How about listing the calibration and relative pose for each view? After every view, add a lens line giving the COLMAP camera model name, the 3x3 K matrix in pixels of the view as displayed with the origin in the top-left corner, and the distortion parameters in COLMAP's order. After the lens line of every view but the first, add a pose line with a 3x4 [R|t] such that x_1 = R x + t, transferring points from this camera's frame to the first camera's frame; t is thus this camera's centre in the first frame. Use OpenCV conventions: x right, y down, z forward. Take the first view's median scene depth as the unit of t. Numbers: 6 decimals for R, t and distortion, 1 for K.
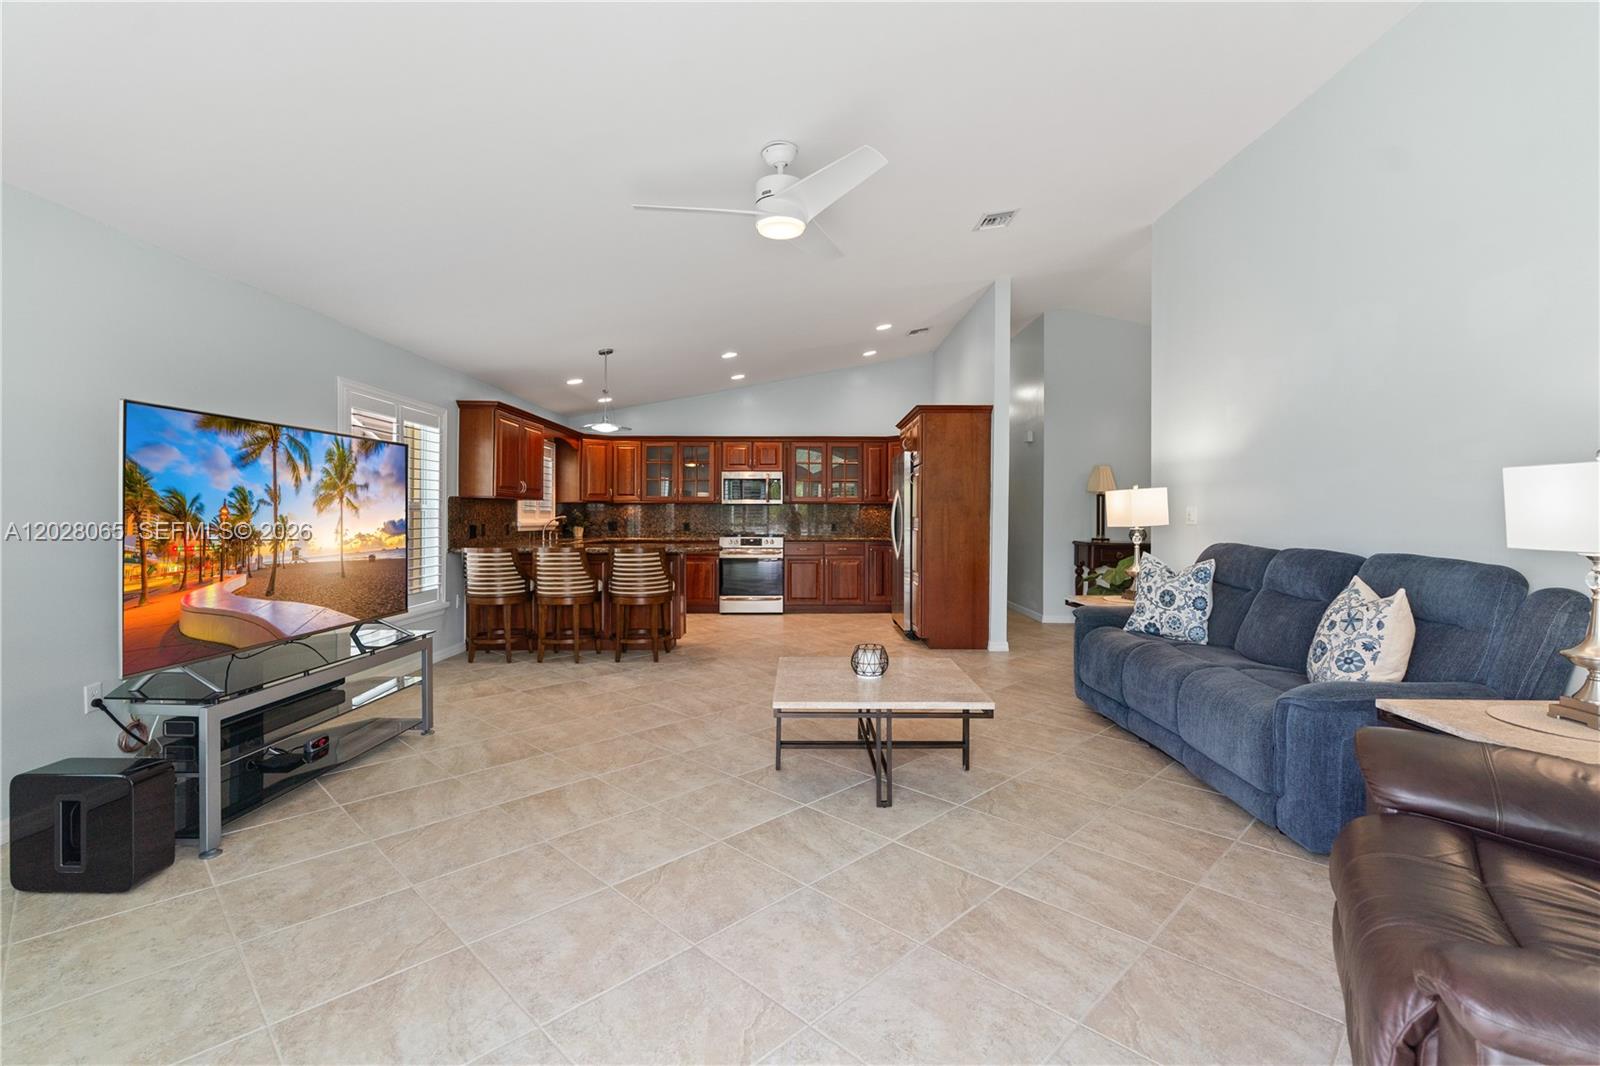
lens RADIAL K [[722.1, 0, 822.9], [0, 722.1, 527.4], [0, 0, 1]] dist [-0.005756, 0.001171]
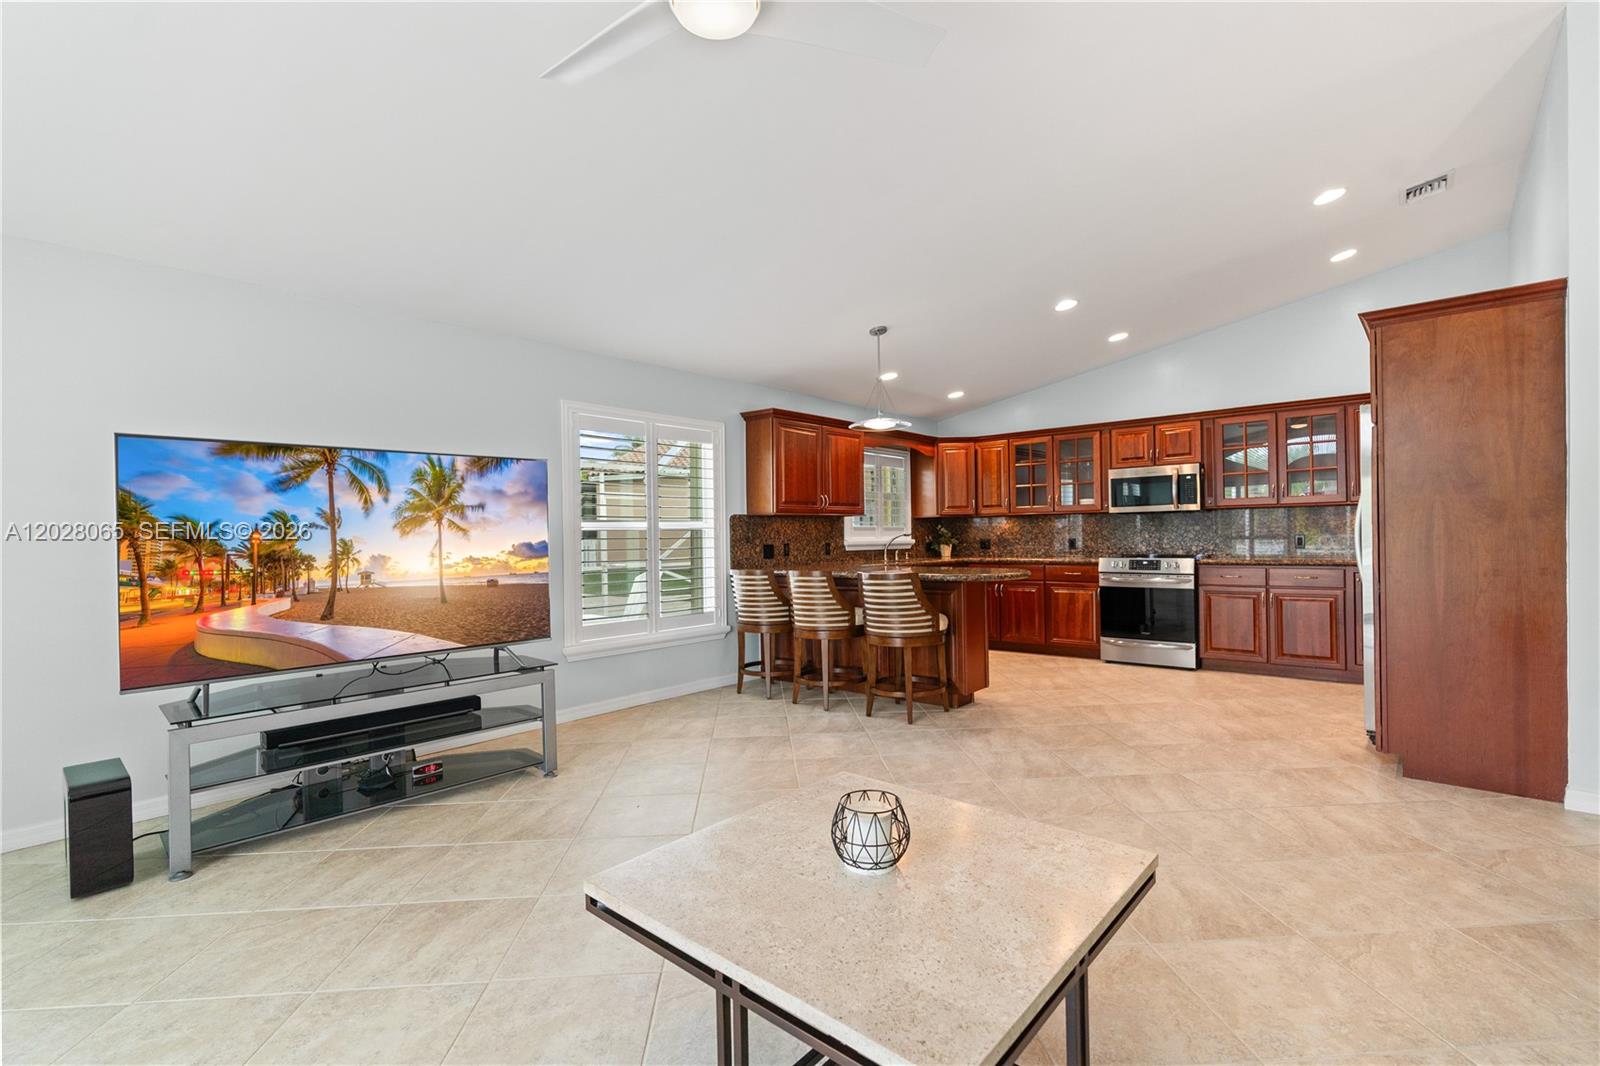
lens RADIAL K [[722.1, 0, 838.8], [0, 722.1, 549.9], [0, 0, 1]] dist [-0.005756, 0.001171]
pose [[0.740323, -0.001192, -0.672250, 0.398297], [0.006719, 0.999962, 0.005626, -0.002308], [0.672218, -0.008681, 0.740303, 0.688868]]
